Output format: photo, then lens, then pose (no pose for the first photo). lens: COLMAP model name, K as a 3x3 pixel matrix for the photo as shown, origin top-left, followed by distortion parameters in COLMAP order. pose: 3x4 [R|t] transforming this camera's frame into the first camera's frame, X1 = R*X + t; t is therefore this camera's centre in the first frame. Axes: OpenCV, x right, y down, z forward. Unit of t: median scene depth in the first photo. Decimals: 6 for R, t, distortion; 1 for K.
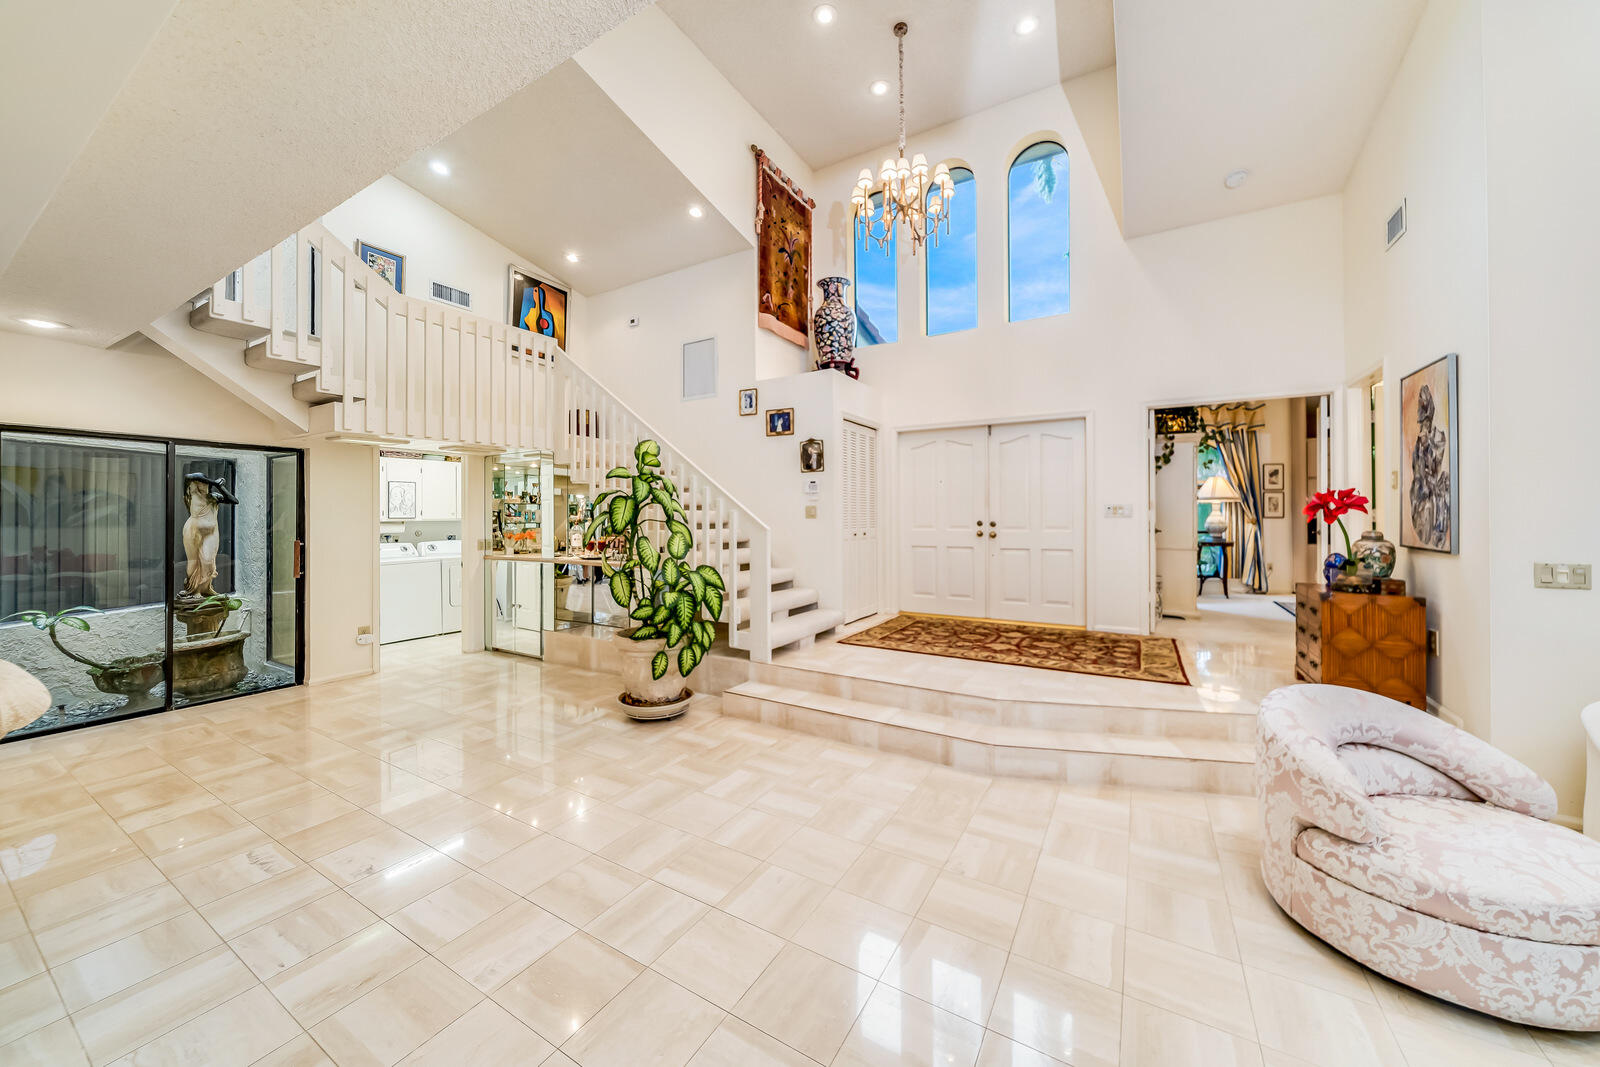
lens RADIAL K [[557.5, 0, 790.5], [0, 557.5, 514.2], [0, 0, 1]] dist [-0.000792, -0.000160]
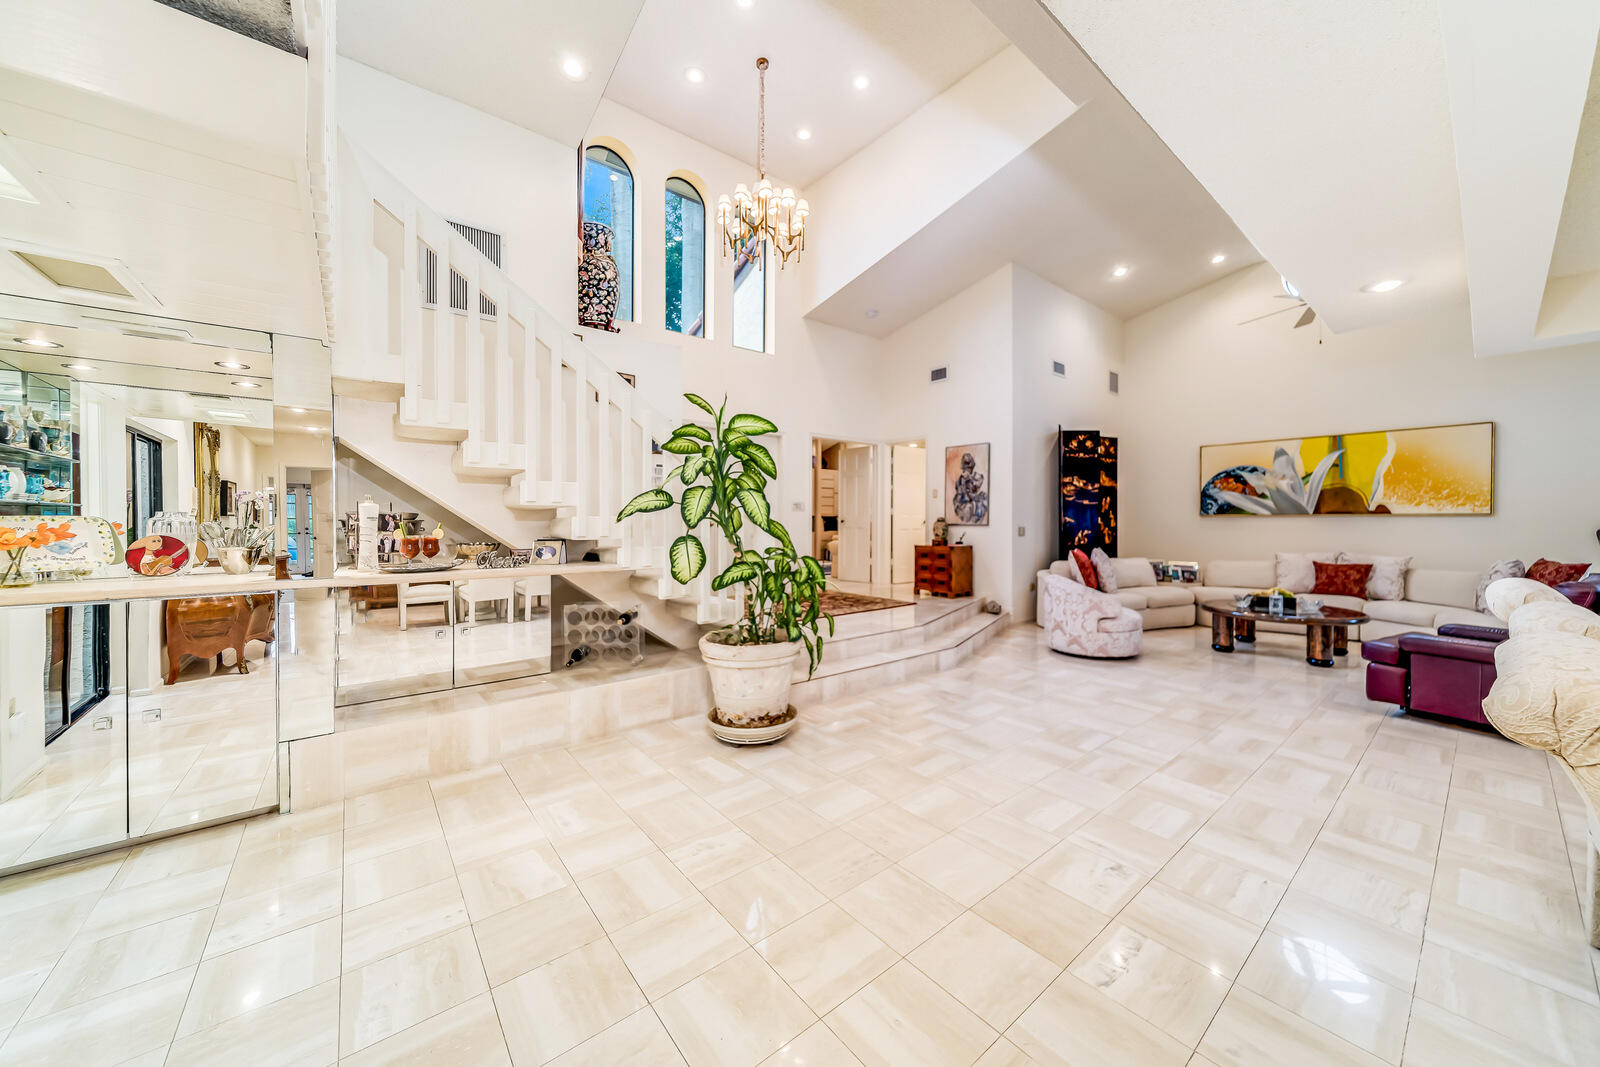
lens RADIAL K [[541.5, 0, 833.7], [0, 541.5, 523.9], [0, 0, 1]] dist [-0.002577, -0.000294]
pose [[0.351480, -0.004455, 0.936185, -0.851767], [-0.006135, 0.999956, 0.007062, 0.035538], [-0.936175, -0.008226, 0.351437, 0.549908]]
